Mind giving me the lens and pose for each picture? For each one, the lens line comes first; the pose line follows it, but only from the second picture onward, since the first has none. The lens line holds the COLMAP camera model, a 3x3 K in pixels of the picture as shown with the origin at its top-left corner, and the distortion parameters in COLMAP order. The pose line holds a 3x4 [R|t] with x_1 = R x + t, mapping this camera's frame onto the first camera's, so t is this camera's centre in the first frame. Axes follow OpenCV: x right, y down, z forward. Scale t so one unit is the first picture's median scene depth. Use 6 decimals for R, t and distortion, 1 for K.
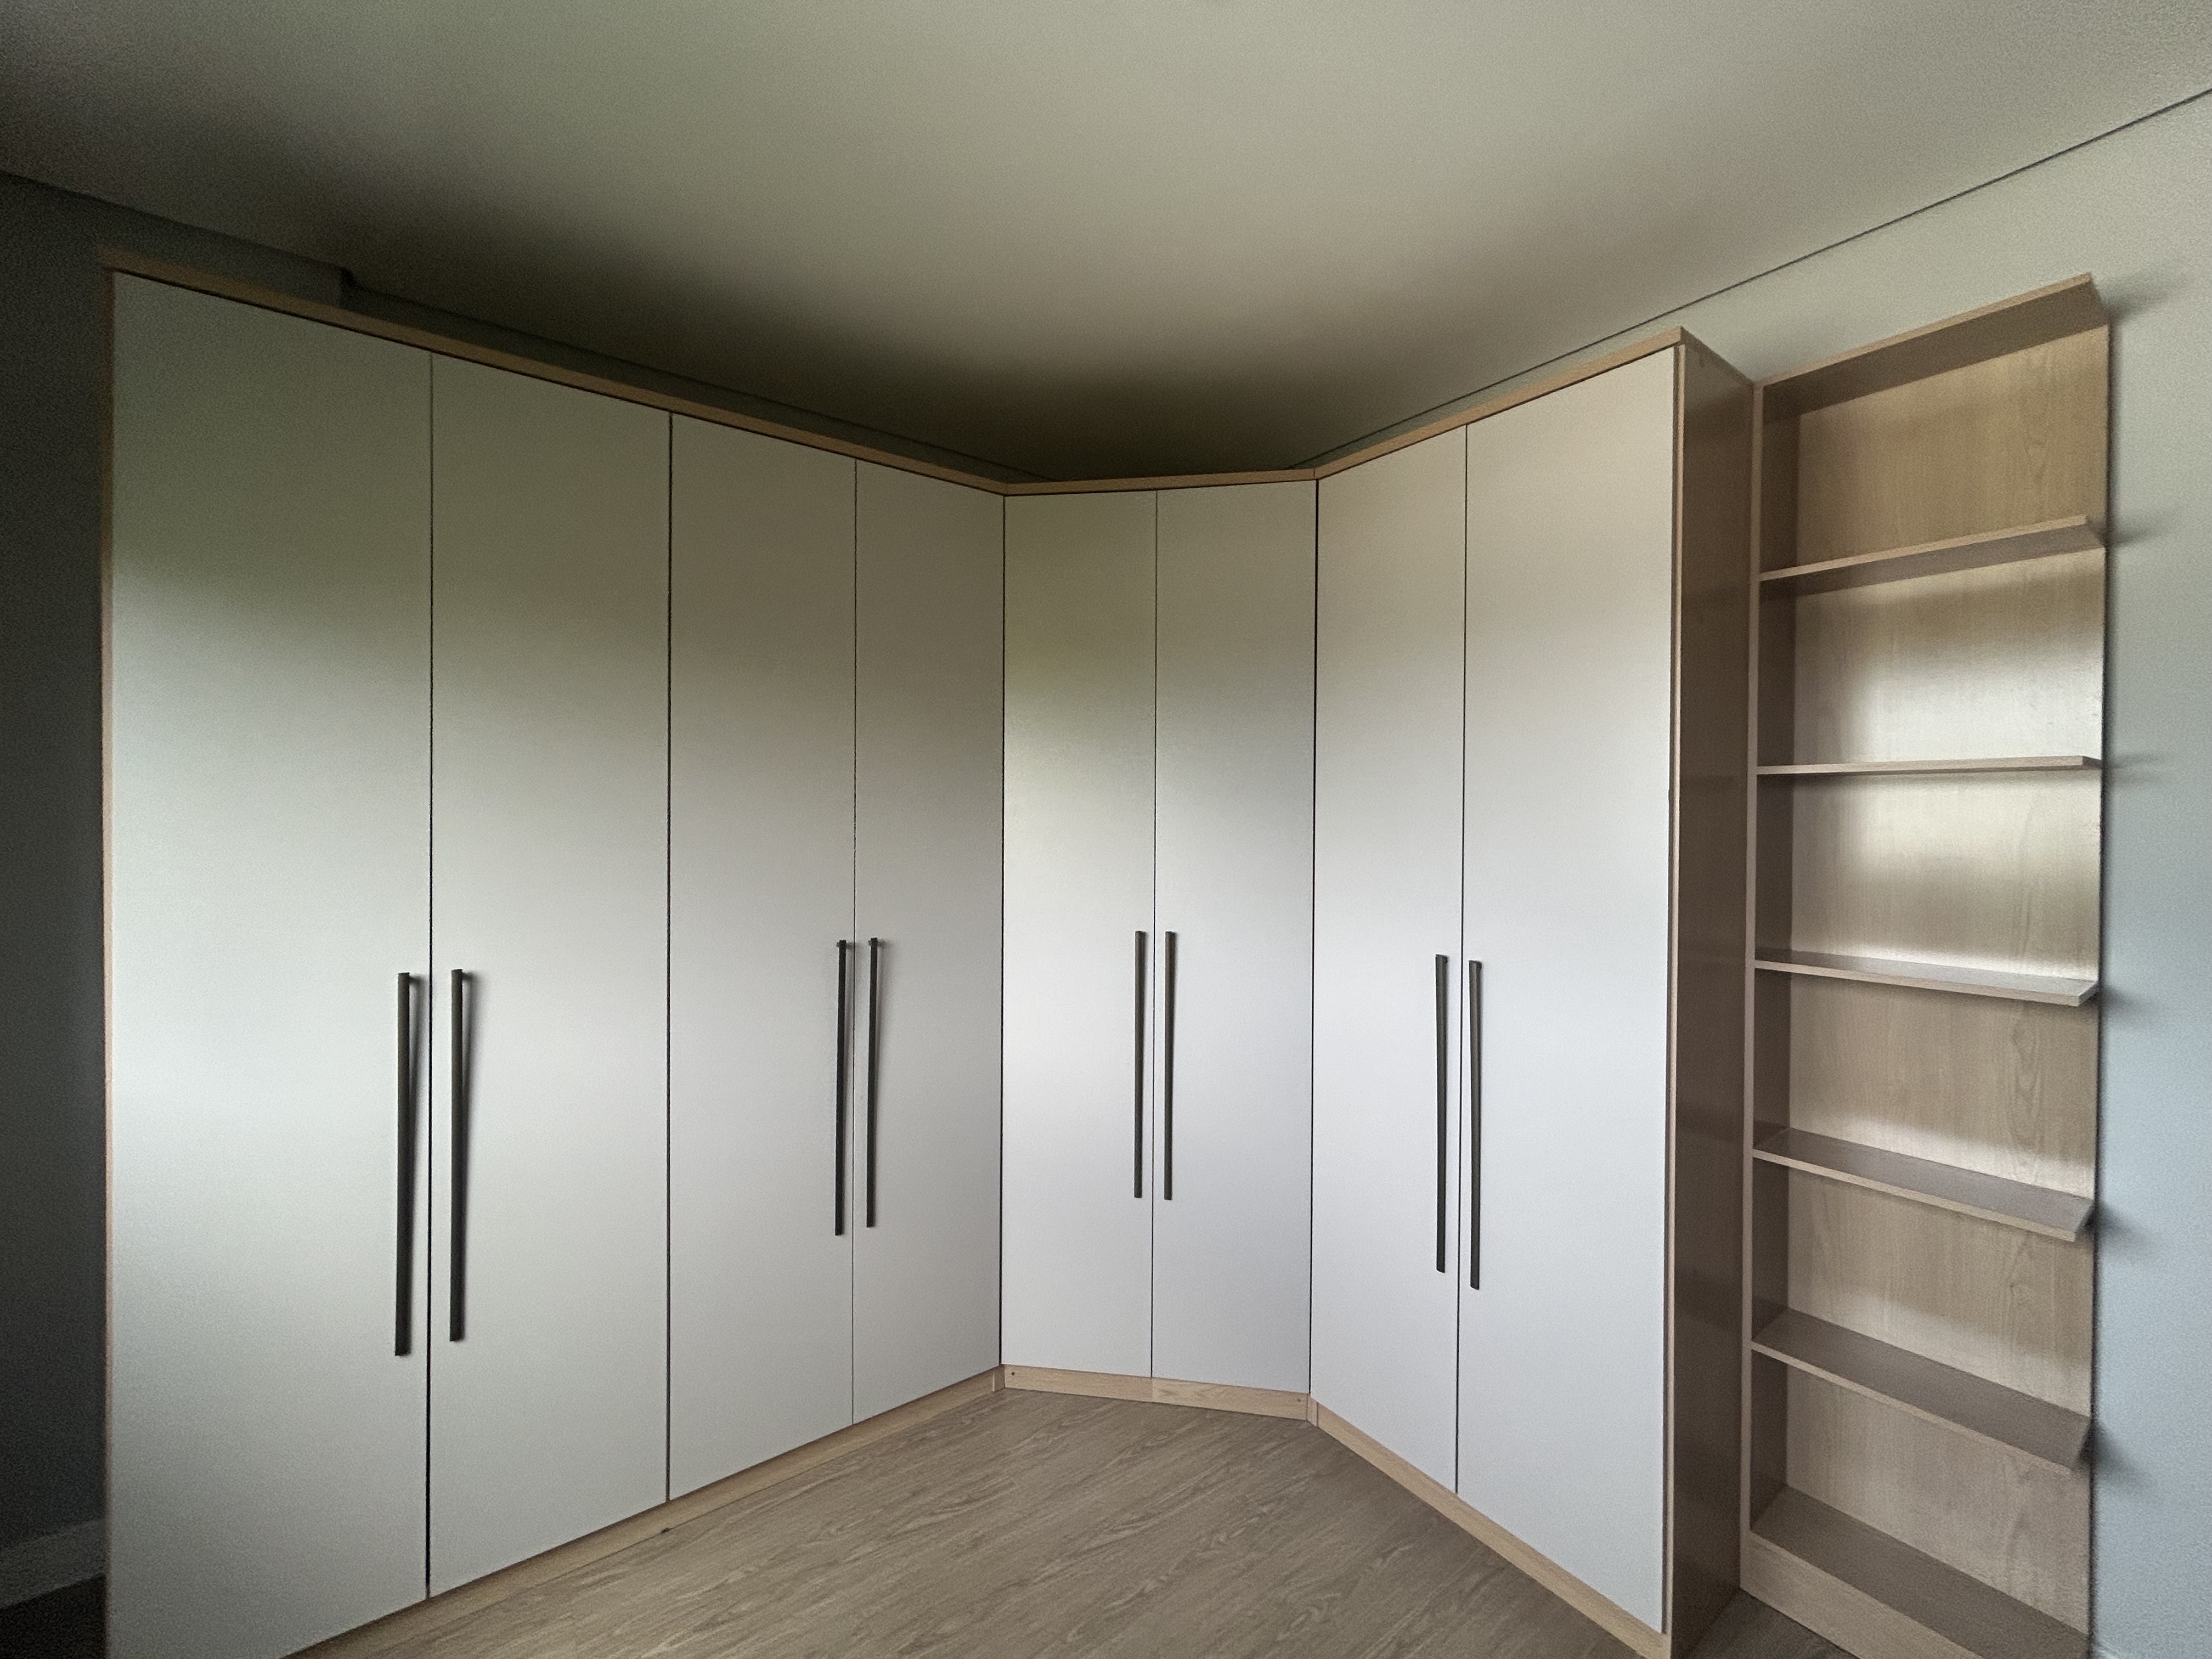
lens RADIAL K [[895.7, 0, 1104.6], [0, 895.7, 821.6], [0, 0, 1]] dist [0.000640, 0.000213]
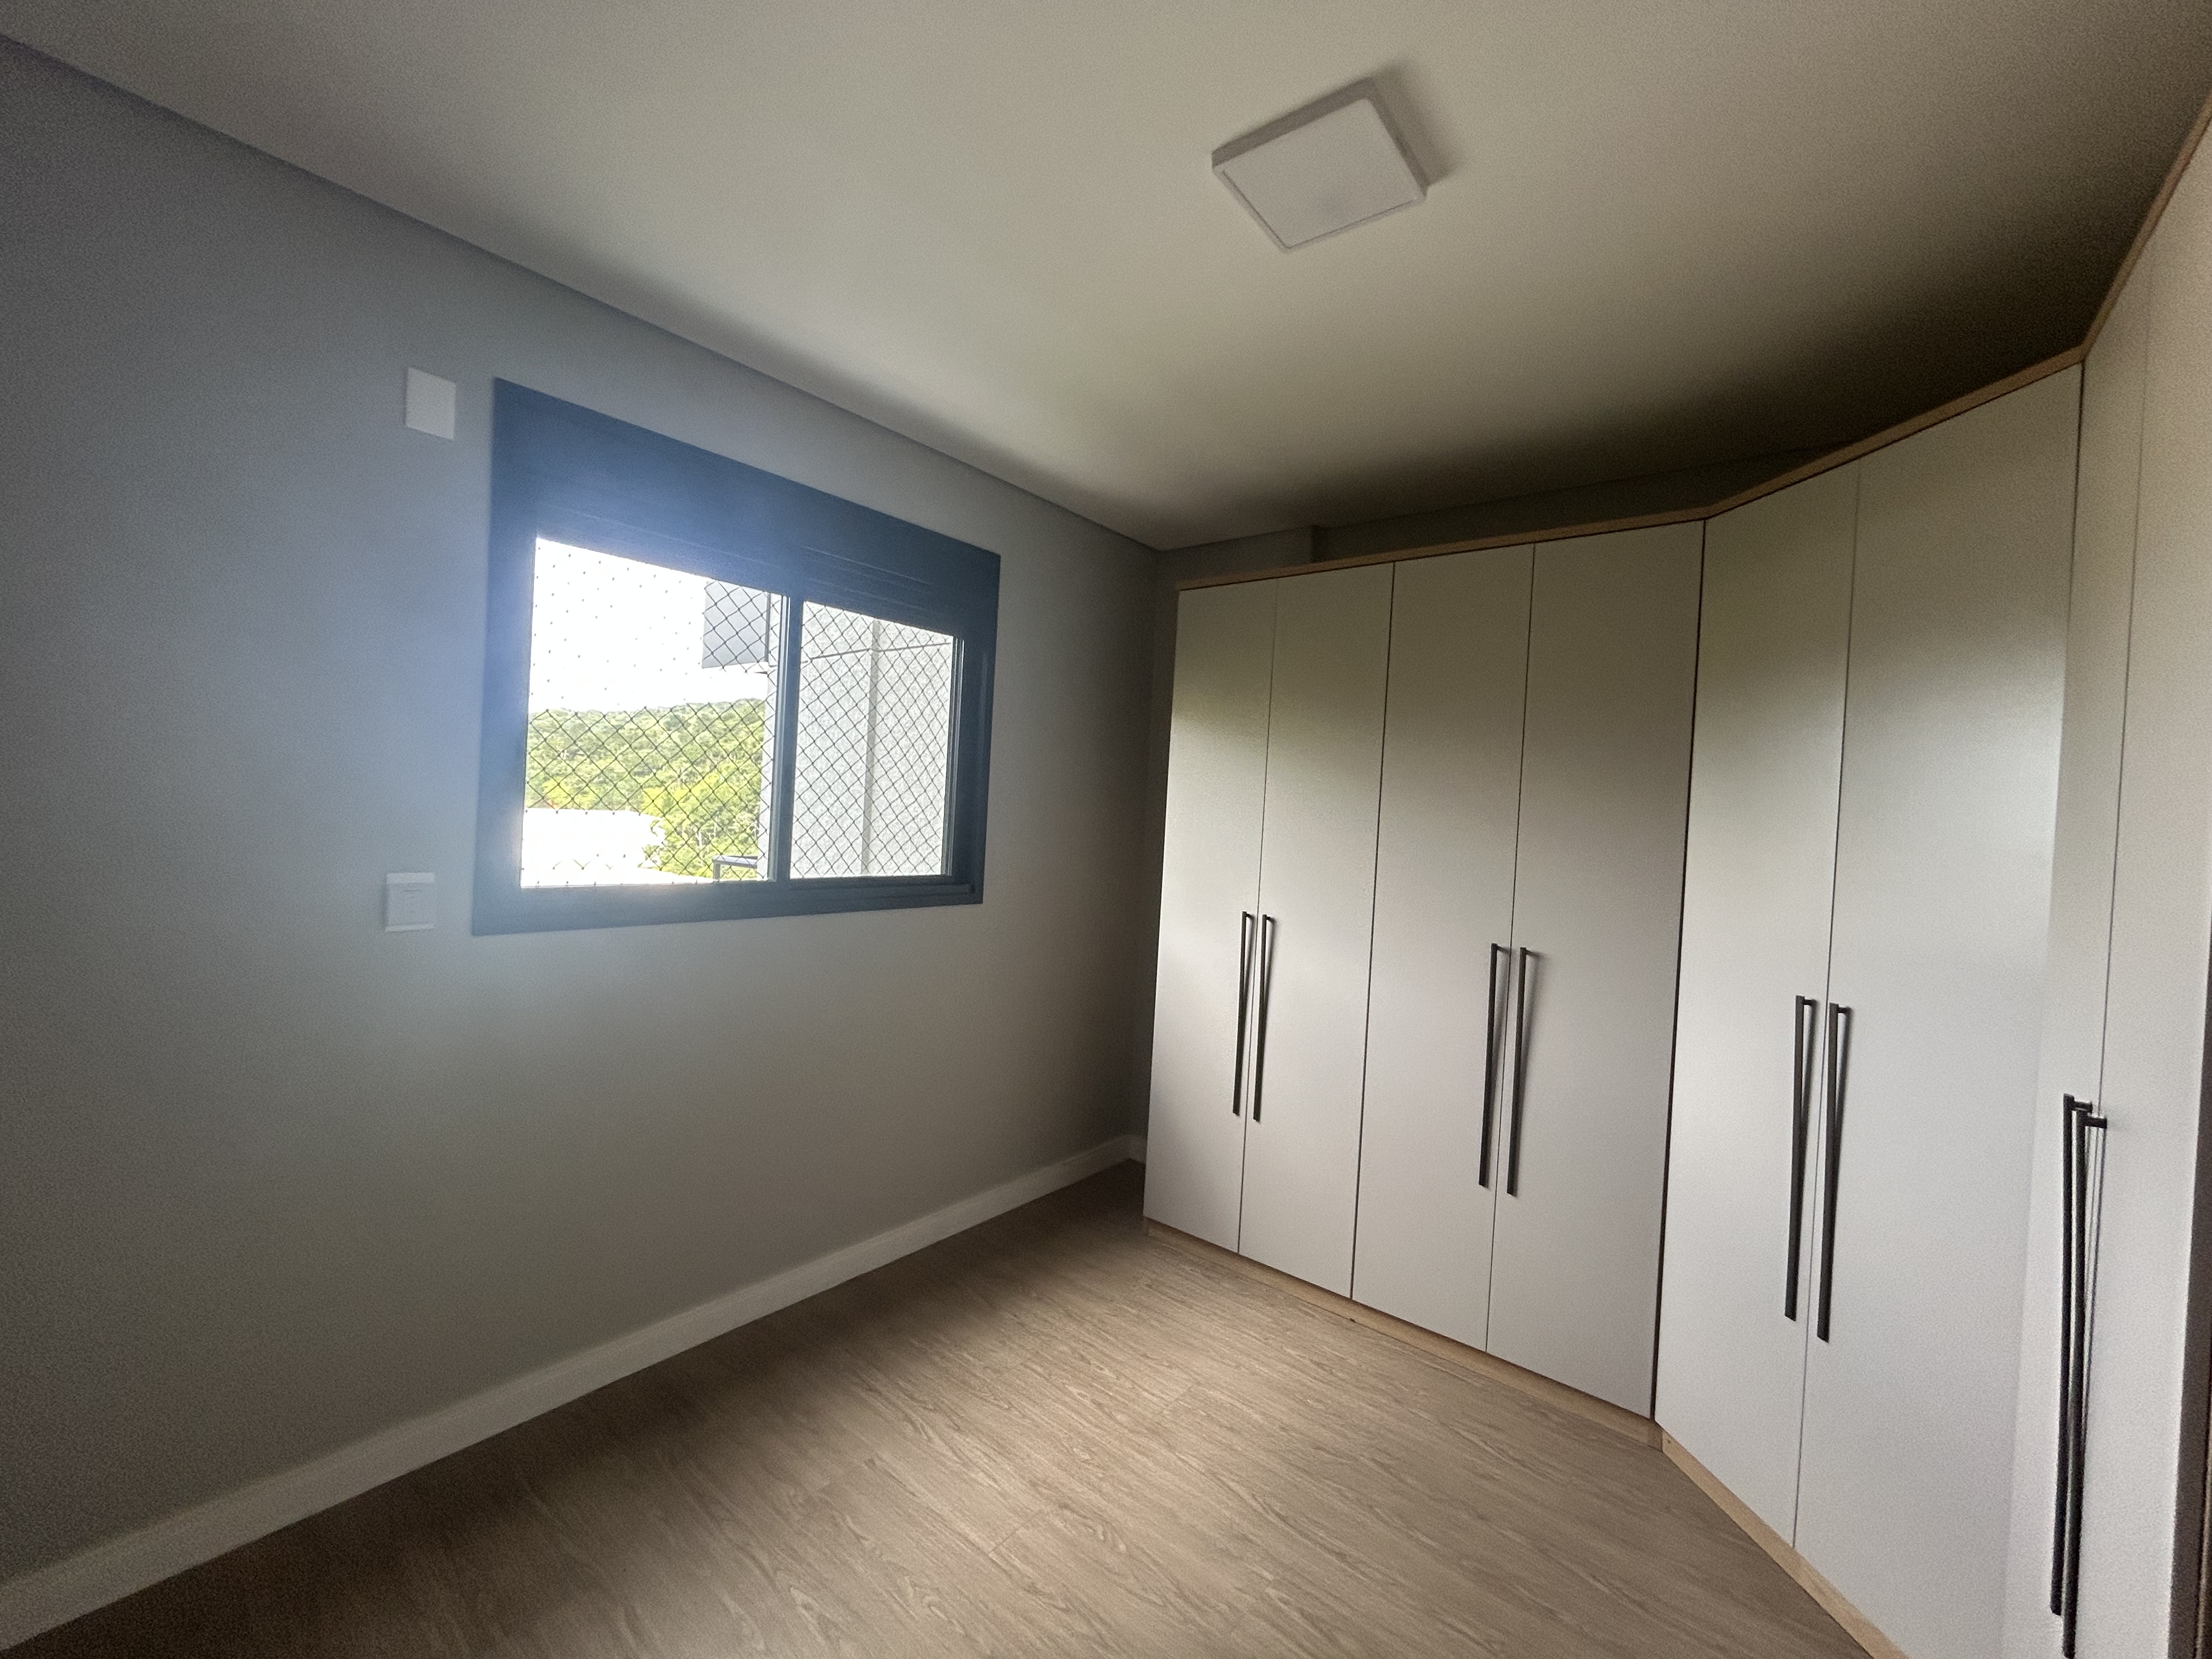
lens RADIAL K [[895.7, 0, 1104.6], [0, 895.7, 821.6], [0, 0, 1]] dist [0.000640, 0.000213]
pose [[0.250139, 0.013063, -0.968122, 0.736390], [-0.058517, 0.998285, -0.001650, -0.000378], [0.966440, 0.057064, 0.250475, 0.170924]]
